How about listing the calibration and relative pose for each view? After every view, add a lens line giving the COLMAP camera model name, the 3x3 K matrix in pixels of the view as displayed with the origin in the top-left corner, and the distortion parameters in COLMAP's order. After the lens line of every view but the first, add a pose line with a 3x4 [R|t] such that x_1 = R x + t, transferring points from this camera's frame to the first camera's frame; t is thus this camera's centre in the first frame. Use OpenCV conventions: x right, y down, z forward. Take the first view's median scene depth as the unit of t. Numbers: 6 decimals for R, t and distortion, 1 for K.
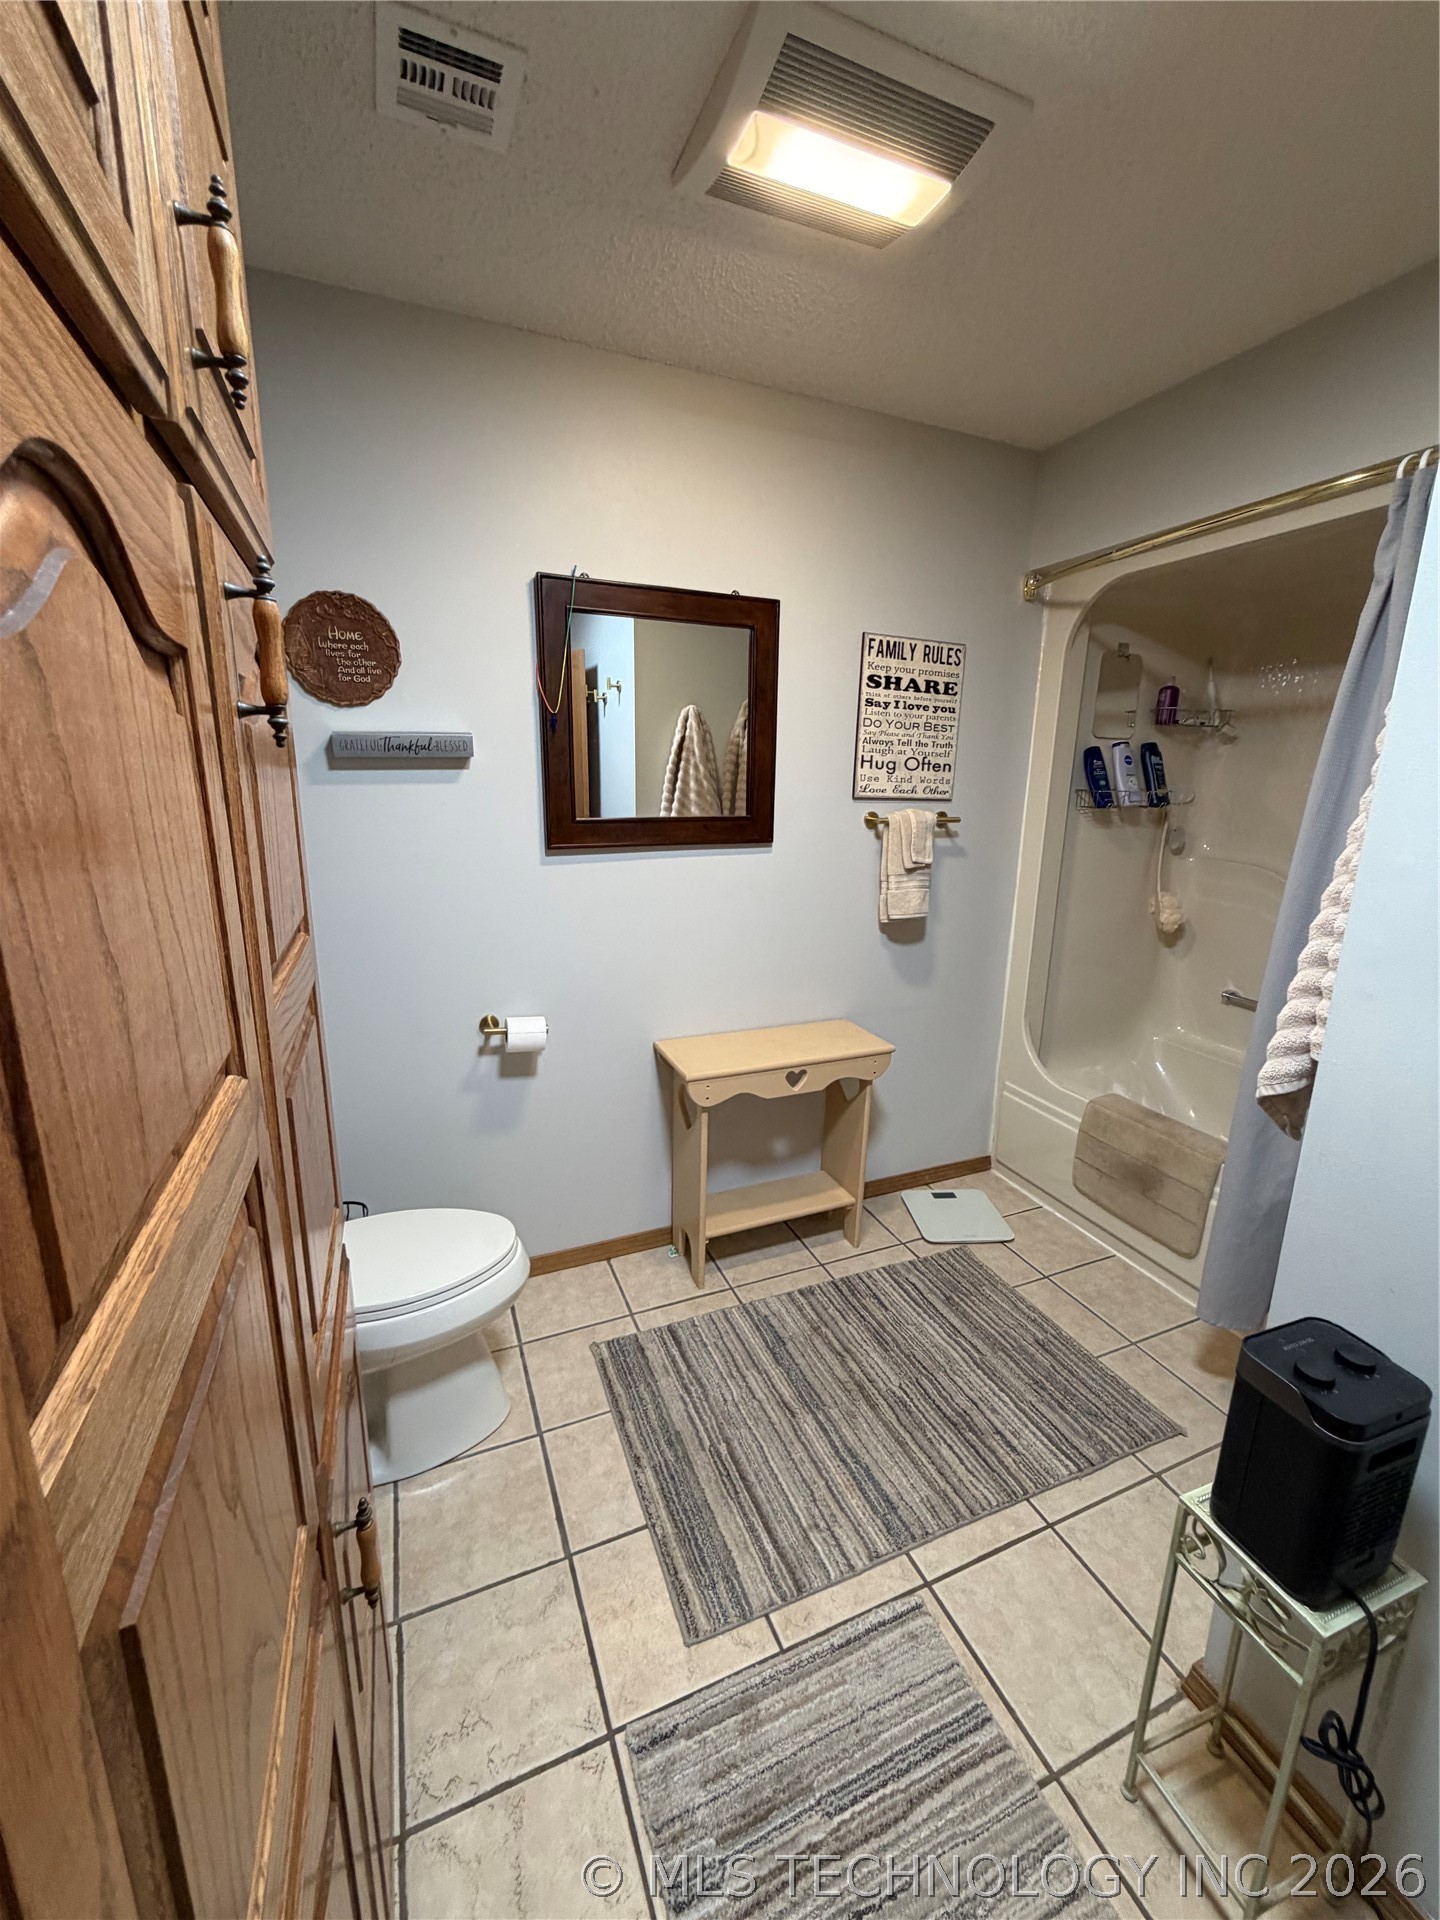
lens RADIAL K [[762.6, 0, 718.2], [0, 762.6, 961.7], [0, 0, 1]] dist [-0.002822, -0.000241]
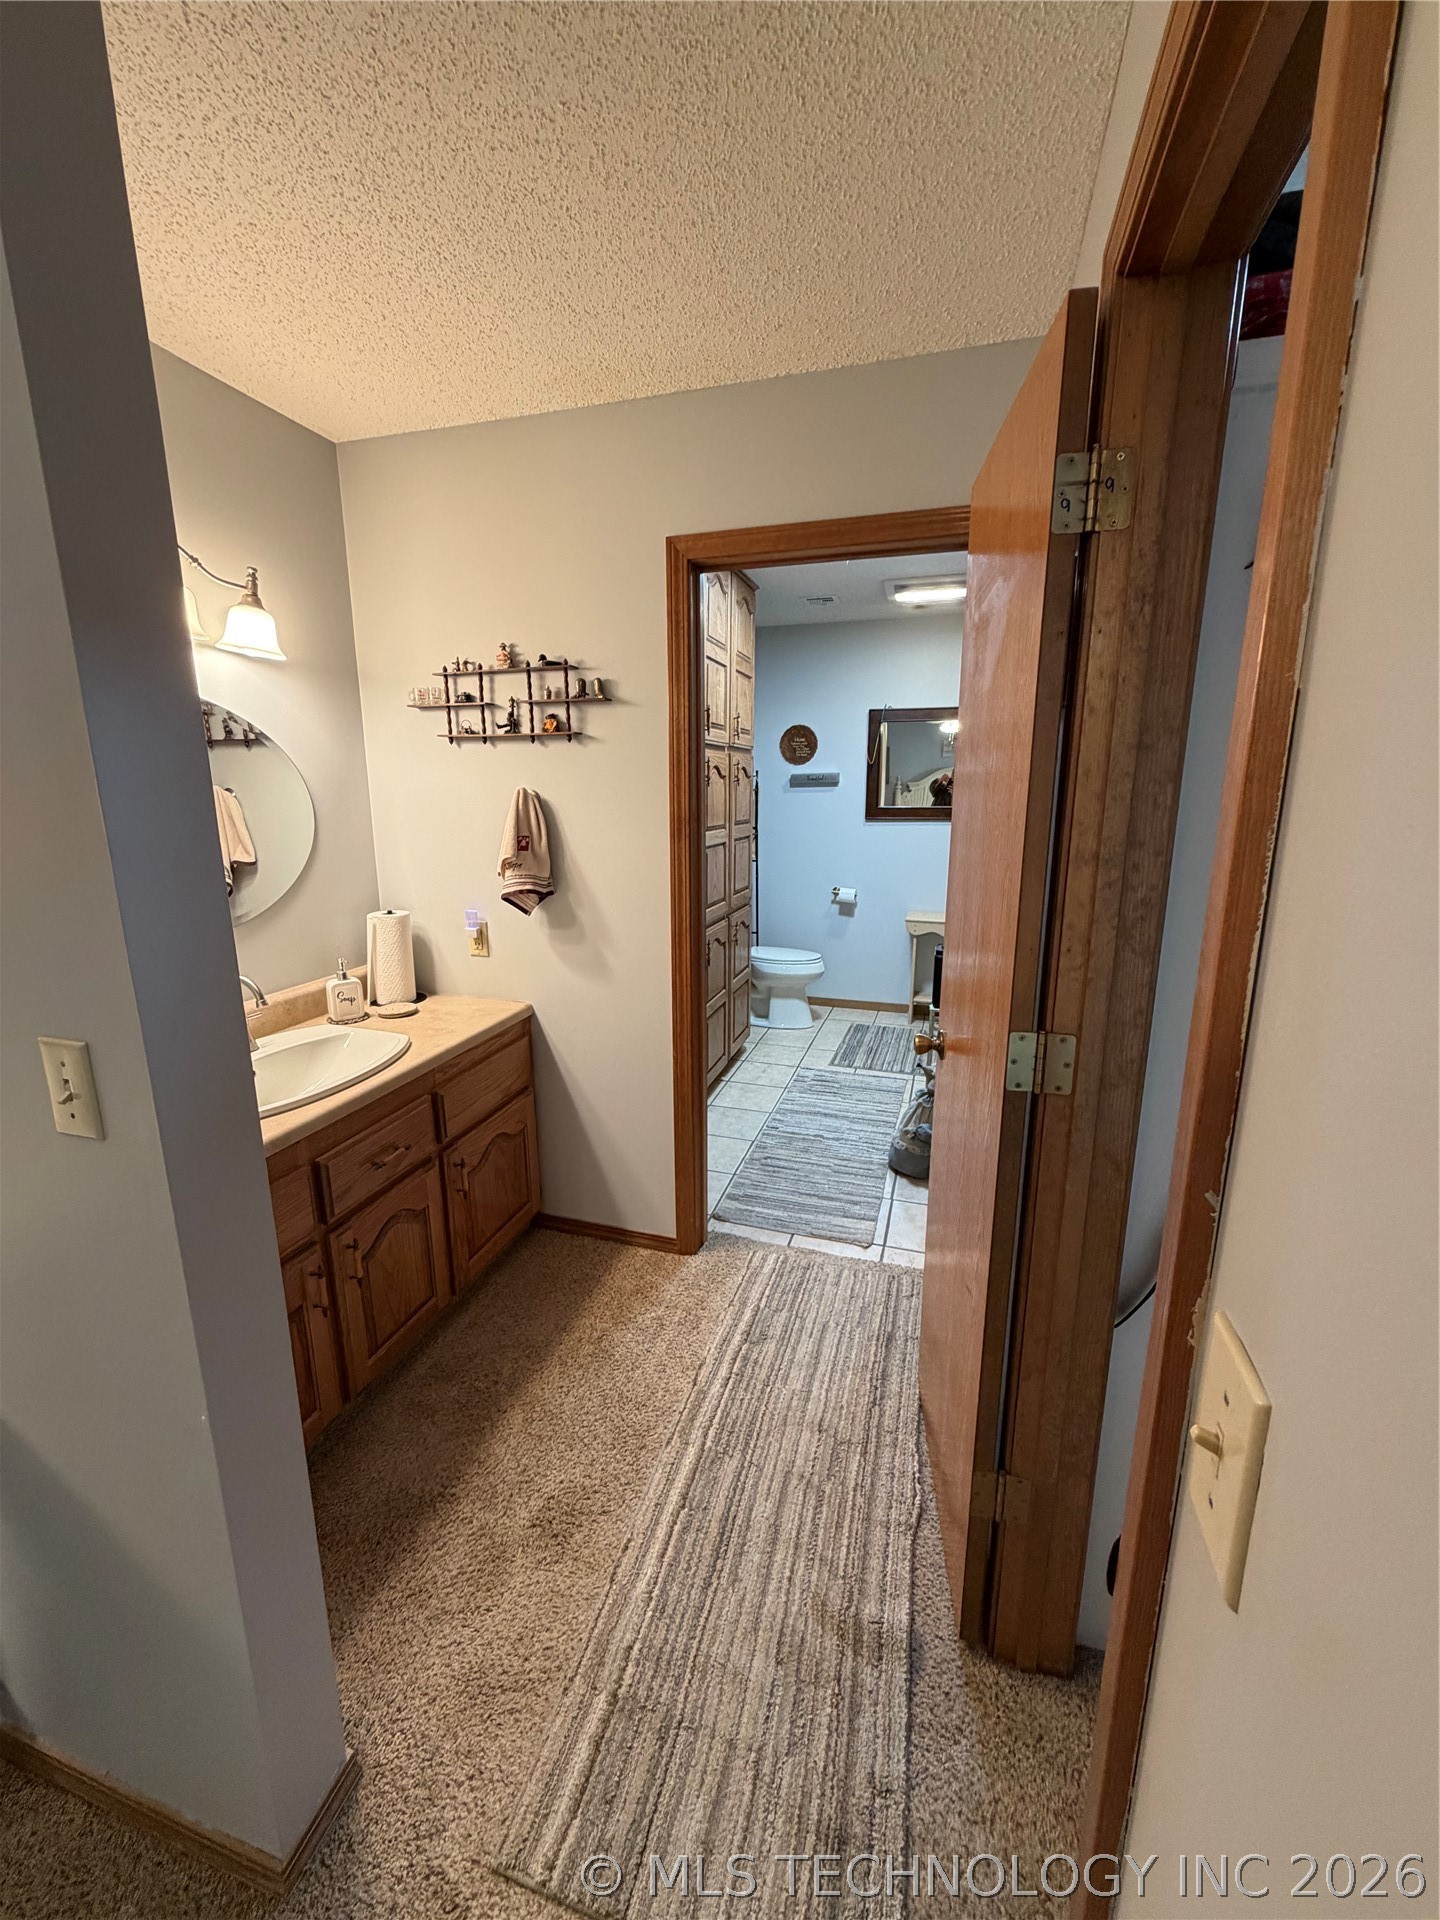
lens RADIAL K [[762.6, 0, 722.4], [0, 762.6, 958.2], [0, 0, 1]] dist [-0.002822, -0.000241]
pose [[0.764849, 0.124501, -0.632065, 1.086264], [-0.140870, 0.989725, 0.024487, 0.316530], [0.628619, 0.070311, 0.774528, -1.210395]]
